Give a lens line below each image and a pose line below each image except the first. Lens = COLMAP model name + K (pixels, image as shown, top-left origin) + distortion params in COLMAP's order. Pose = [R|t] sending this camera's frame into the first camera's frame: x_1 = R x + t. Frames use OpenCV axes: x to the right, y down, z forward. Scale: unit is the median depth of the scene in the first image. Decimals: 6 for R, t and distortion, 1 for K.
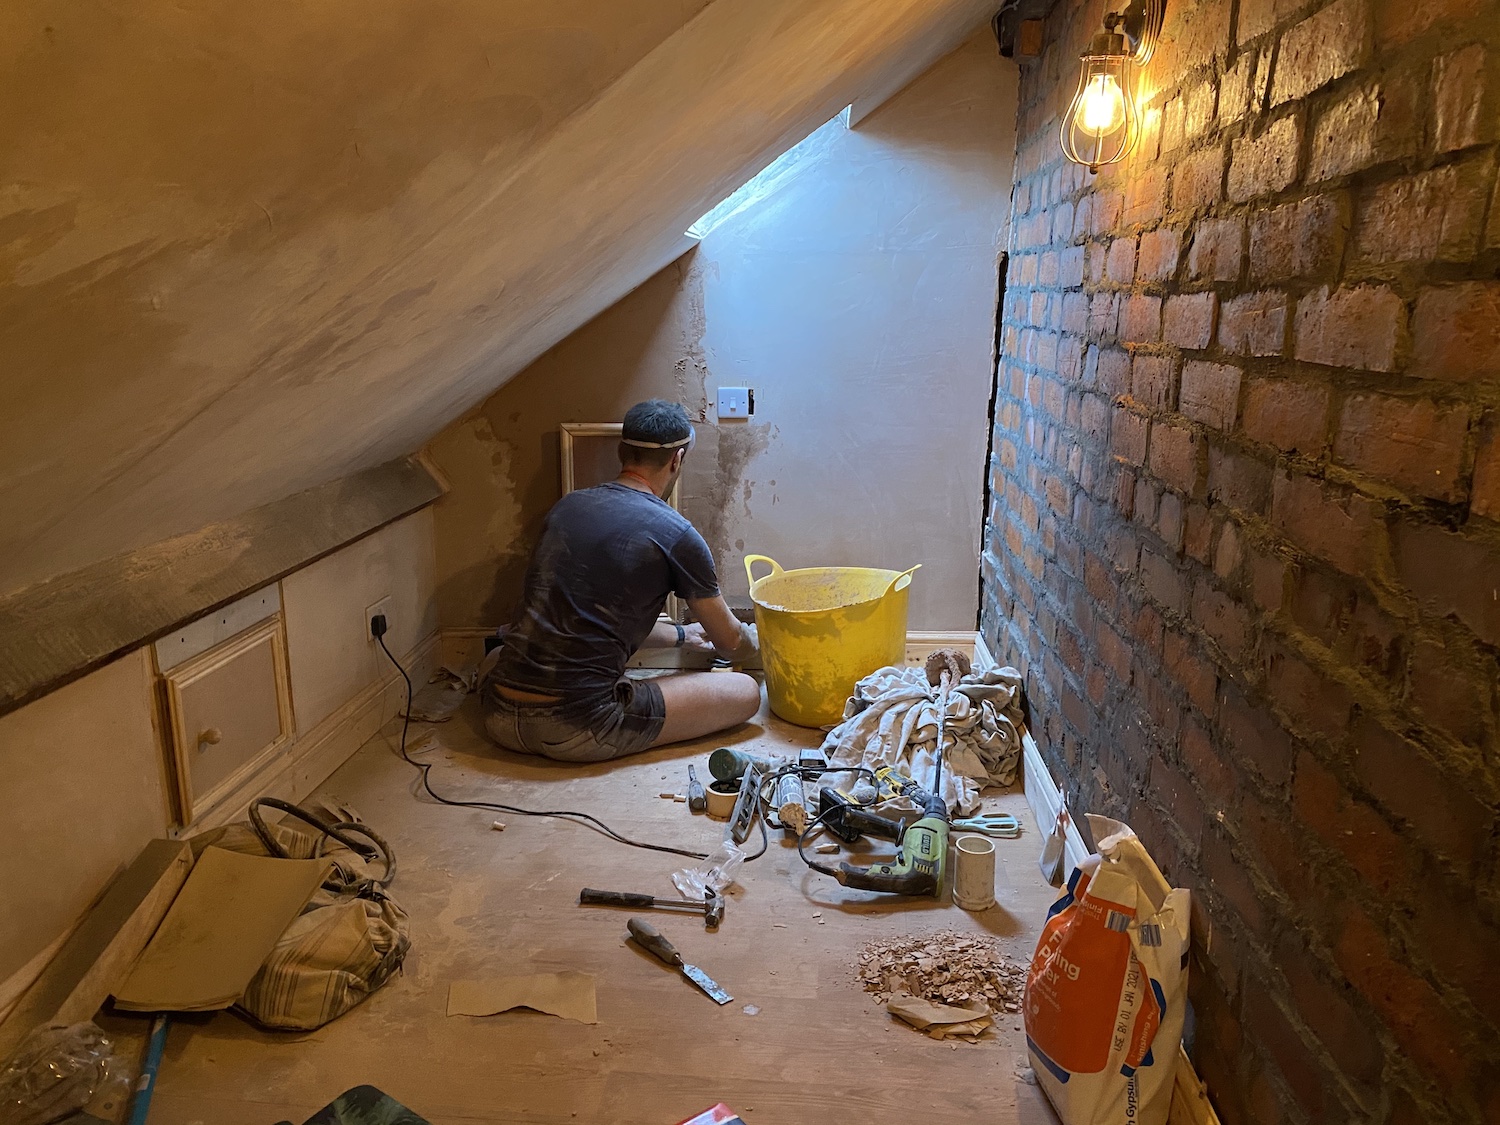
lens RADIAL K [[1131.7, 0, 750.0], [0, 1131.7, 562.5], [0, 0, 1]] dist [0.080254, -0.184644]
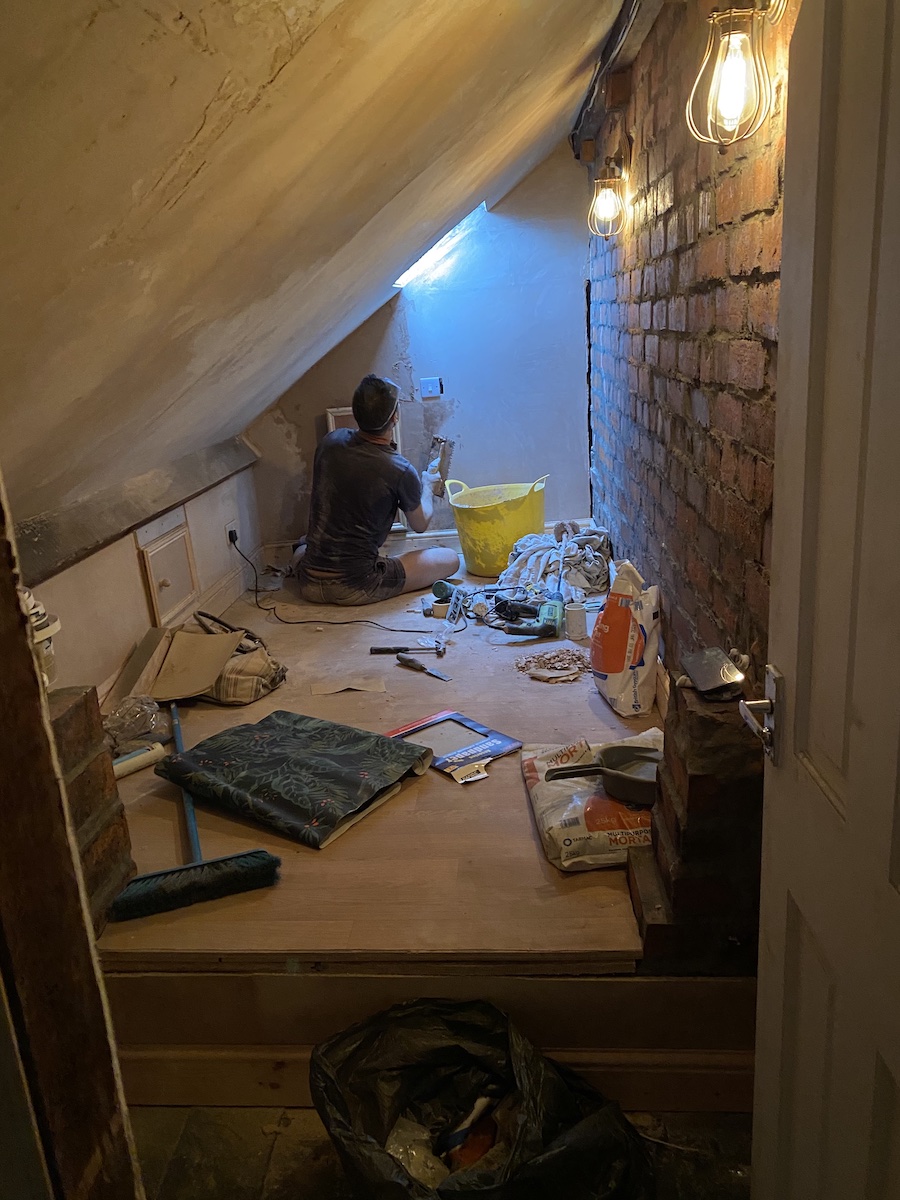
lens RADIAL K [[905.4, 0, 450.0], [0, 905.4, 600.0], [0, 0, 1]] dist [0.080254, -0.184644]
pose [[0.996899, -0.077430, -0.014012, 0.011240], [0.078215, 0.994562, 0.068760, 0.105696], [0.008612, -0.069643, 0.997535, -0.456132]]
